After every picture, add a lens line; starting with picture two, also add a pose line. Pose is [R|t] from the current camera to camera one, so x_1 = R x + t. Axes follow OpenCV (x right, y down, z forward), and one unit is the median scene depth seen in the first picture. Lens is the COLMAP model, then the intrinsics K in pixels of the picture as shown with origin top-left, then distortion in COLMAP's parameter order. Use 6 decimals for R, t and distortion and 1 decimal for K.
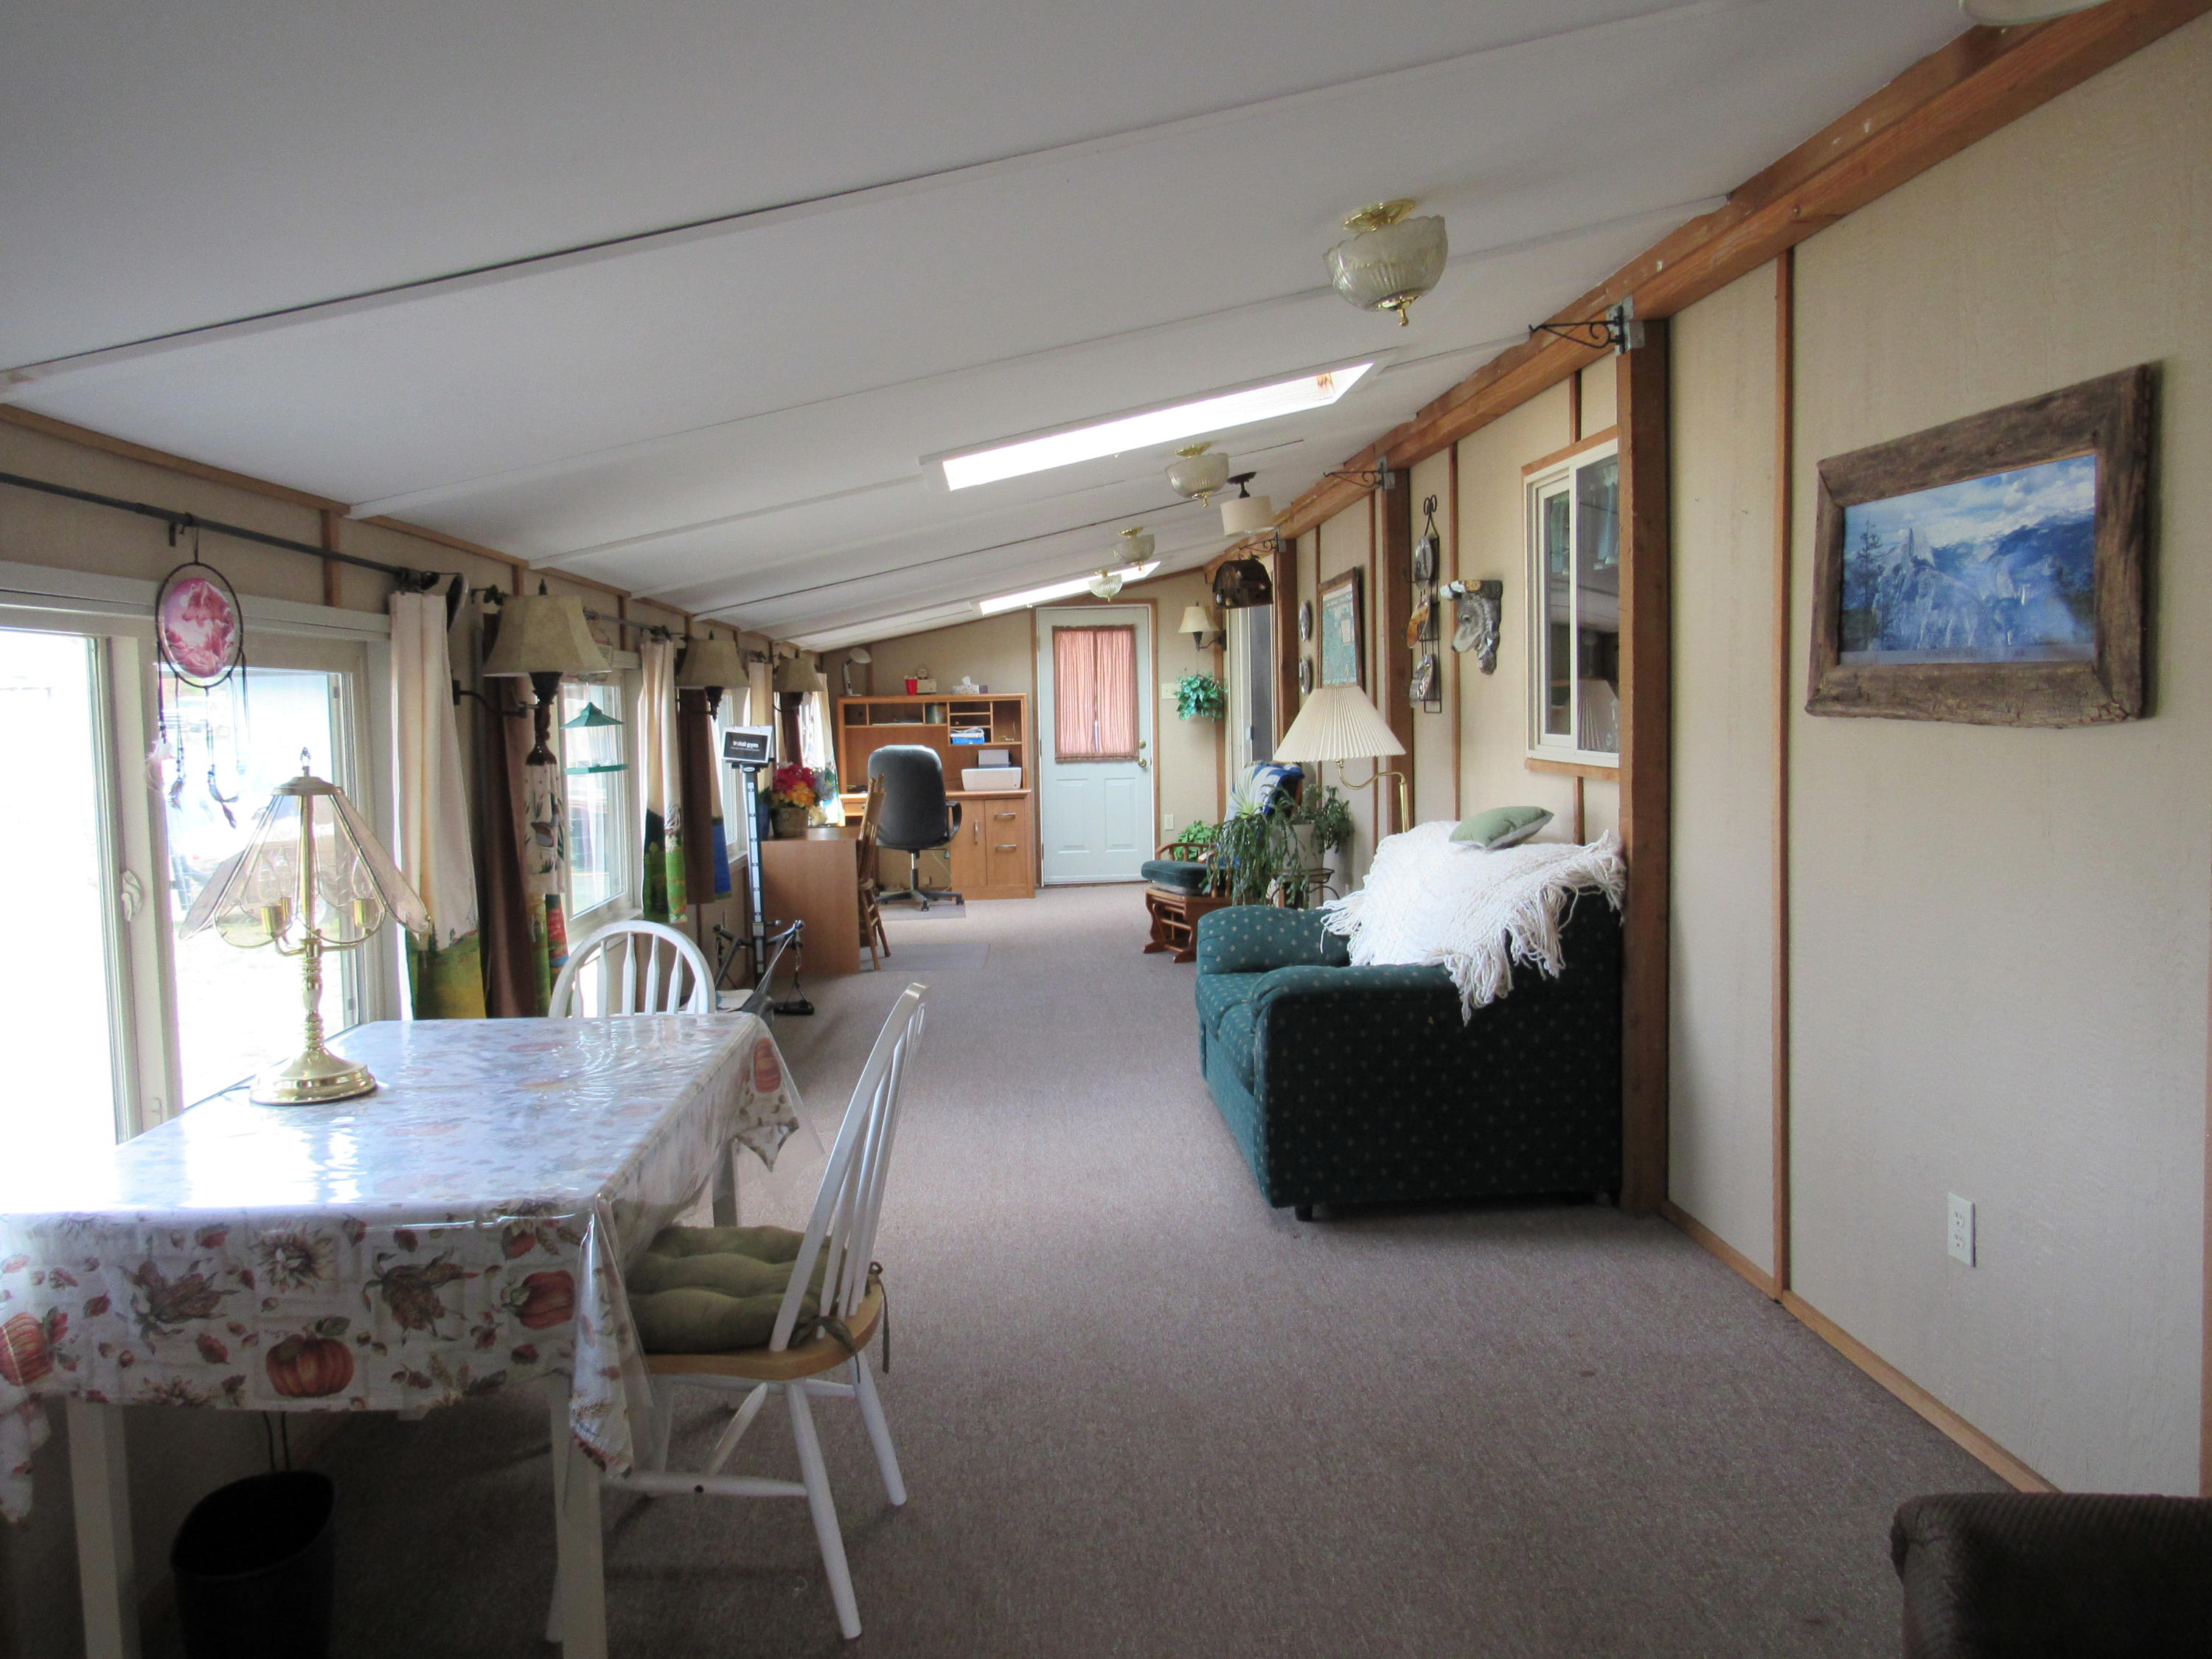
lens RADIAL K [[1603.3, 0, 1119.9], [0, 1603.3, 821.5], [0, 0, 1]] dist [-0.024011, 0.001033]
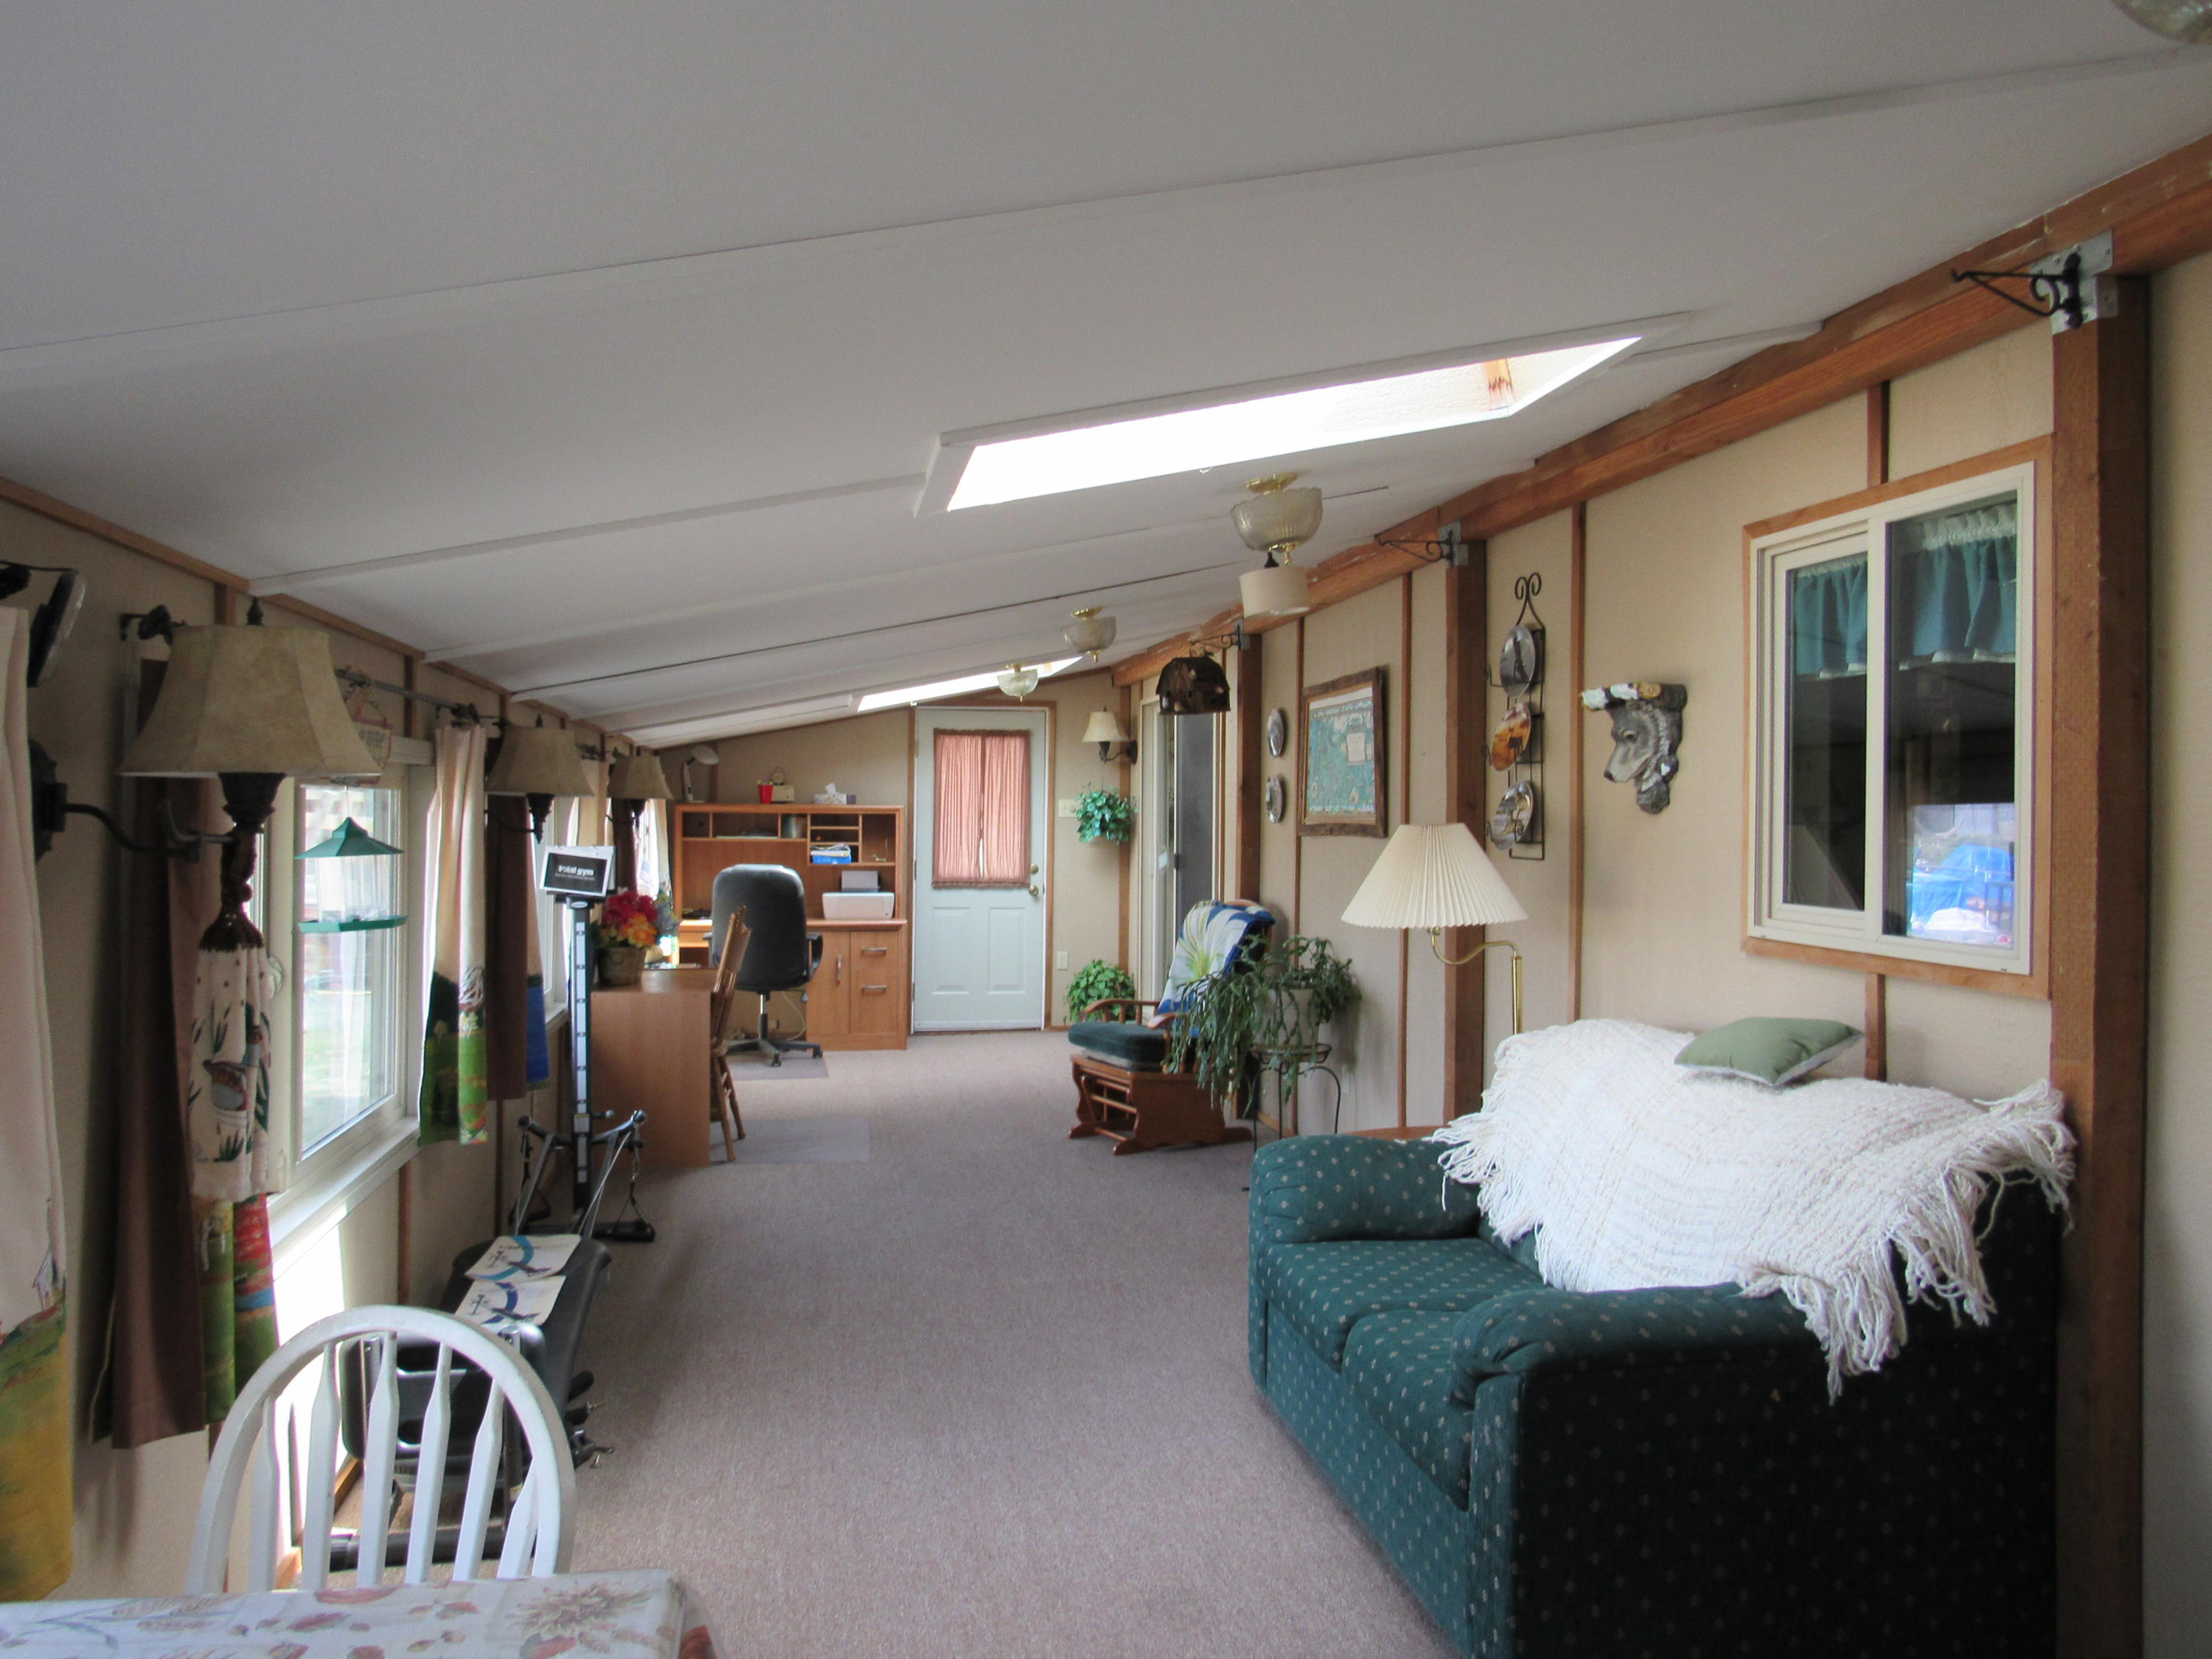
lens RADIAL K [[1603.3, 0, 1119.9], [0, 1603.3, 821.5], [0, 0, 1]] dist [-0.024011, 0.001033]
pose [[0.992469, 0.030124, 0.118731, -0.080080], [-0.021959, 0.997341, -0.069488, -0.027470], [-0.120509, 0.066358, 0.990492, 0.261810]]
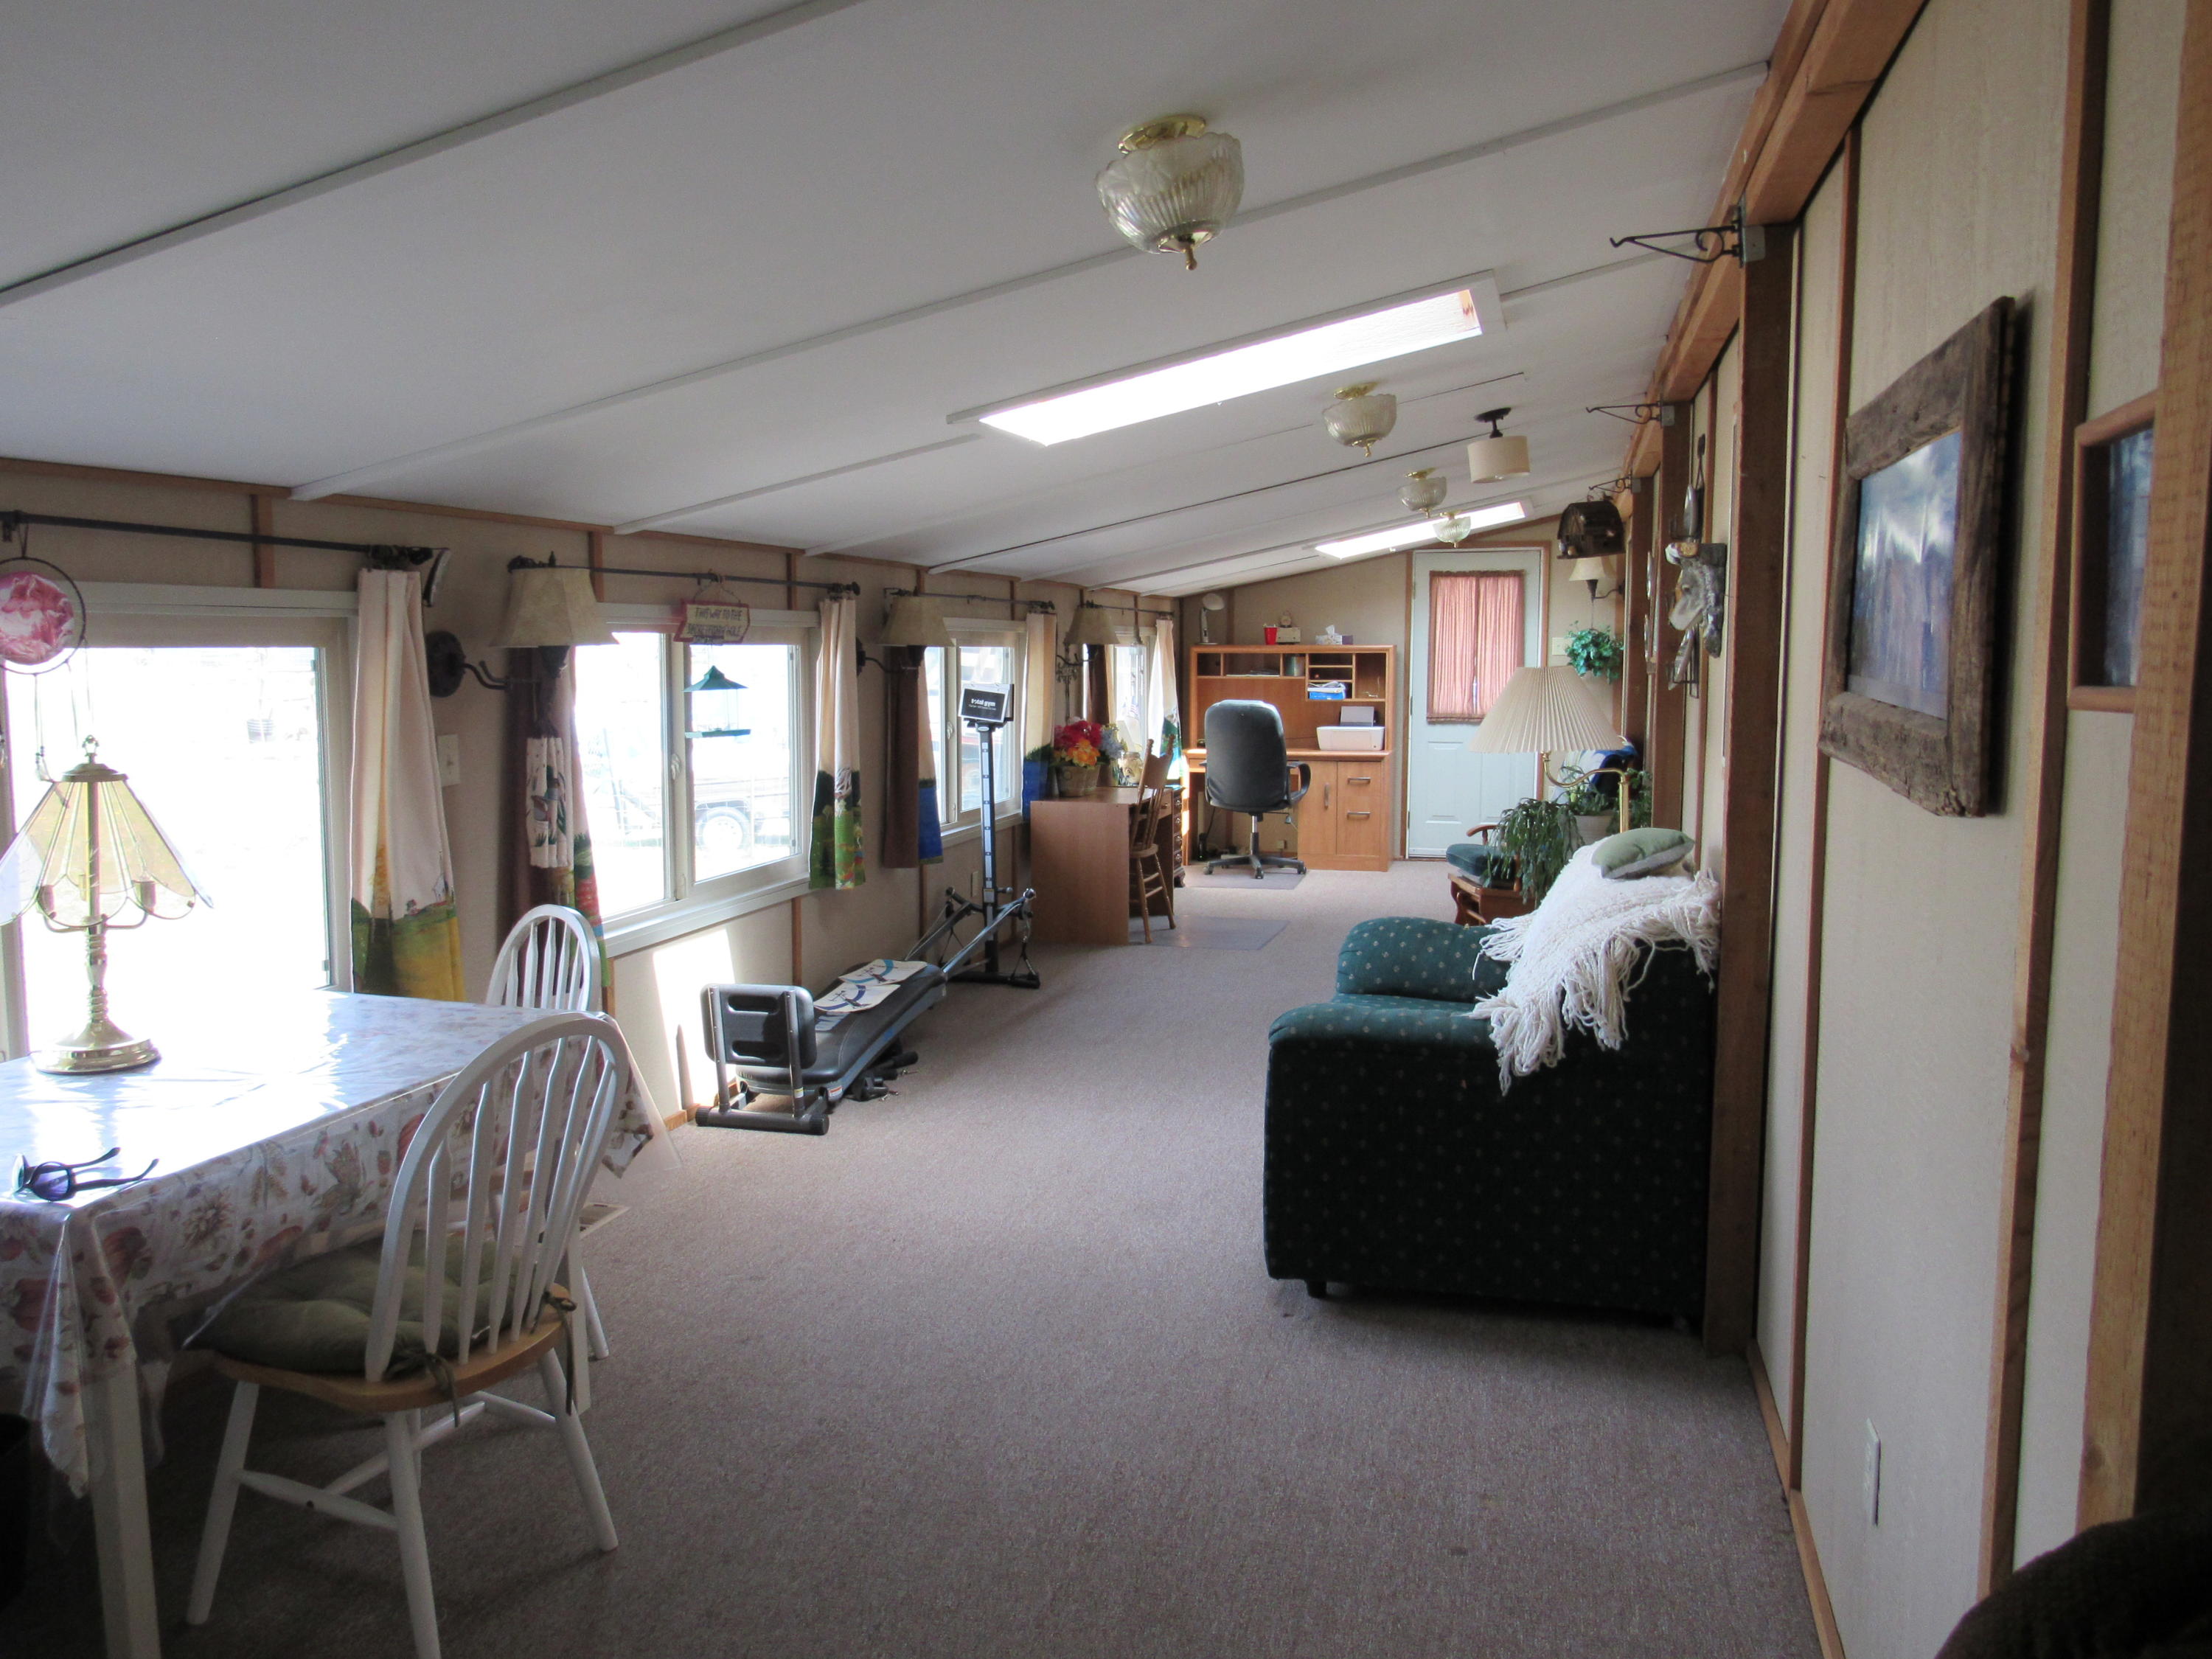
lens RADIAL K [[1695.4, 0, 1092.9], [0, 1695.4, 831.6], [0, 0, 1]] dist [-0.014305, -0.011447]
pose [[0.942791, 0.058967, -0.328127, 0.182724], [-0.045247, 0.997759, 0.049299, -0.026202], [0.330298, -0.031632, 0.943346, 0.066348]]
